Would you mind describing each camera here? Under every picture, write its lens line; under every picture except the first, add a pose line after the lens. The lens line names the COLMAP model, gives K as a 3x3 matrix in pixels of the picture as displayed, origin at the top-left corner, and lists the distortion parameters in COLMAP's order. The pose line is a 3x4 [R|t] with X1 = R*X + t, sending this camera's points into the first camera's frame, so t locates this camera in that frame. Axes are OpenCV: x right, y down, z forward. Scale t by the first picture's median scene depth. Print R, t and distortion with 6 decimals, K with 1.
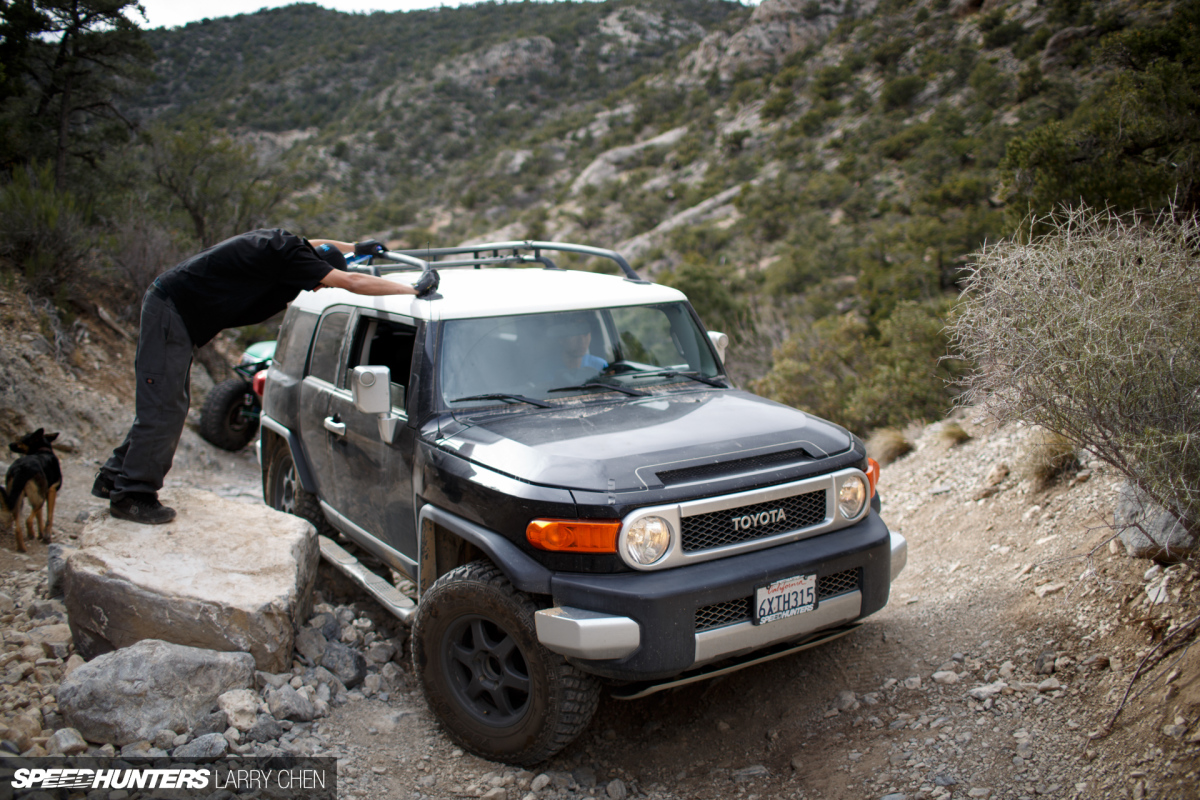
lens RADIAL K [[1117.5, 0, 596.0], [0, 1117.5, 398.7], [0, 0, 1]] dist [0.009393, 0.000000]
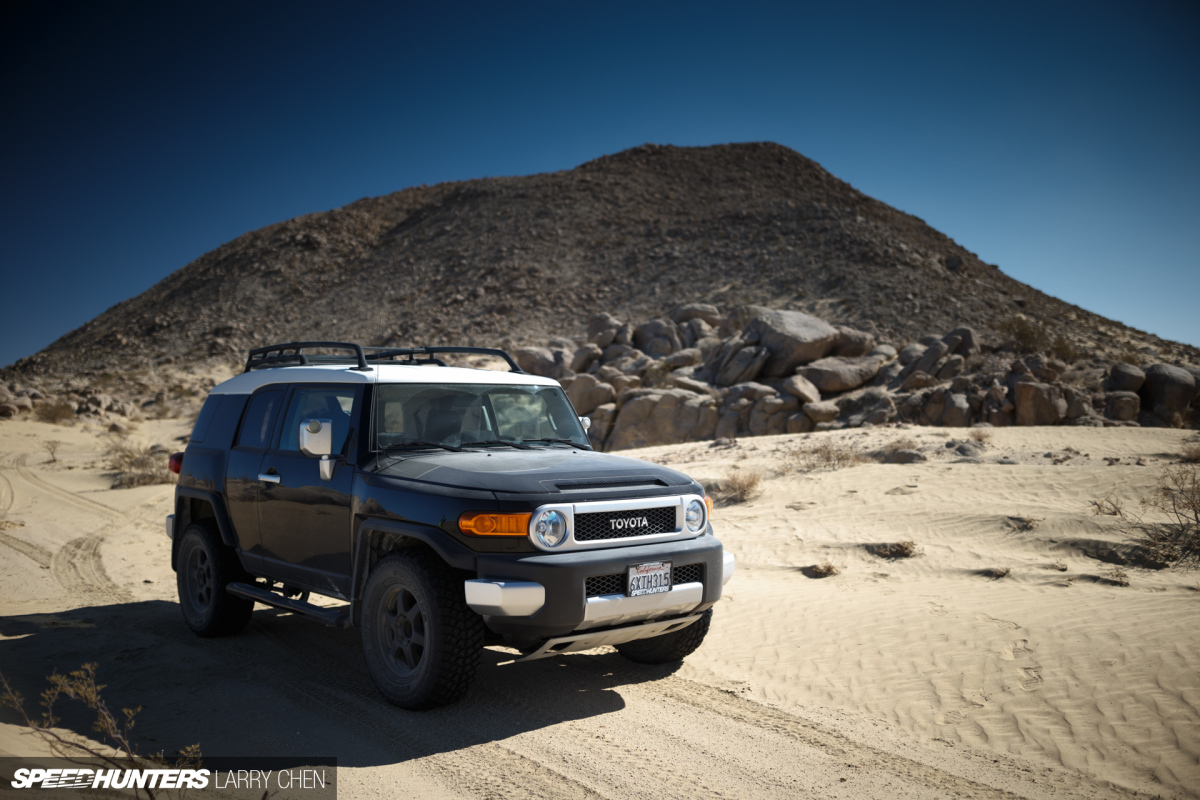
lens RADIAL K [[1184.5, 0, 606.4], [0, 1184.5, 398.3], [0, 0, 1]] dist [0.007005, 0.000000]
pose [[0.984557, 0.033378, 0.171855, -0.132474], [-0.003909, 0.985603, -0.169032, 0.204146], [-0.175023, 0.165750, 0.970512, -0.408463]]
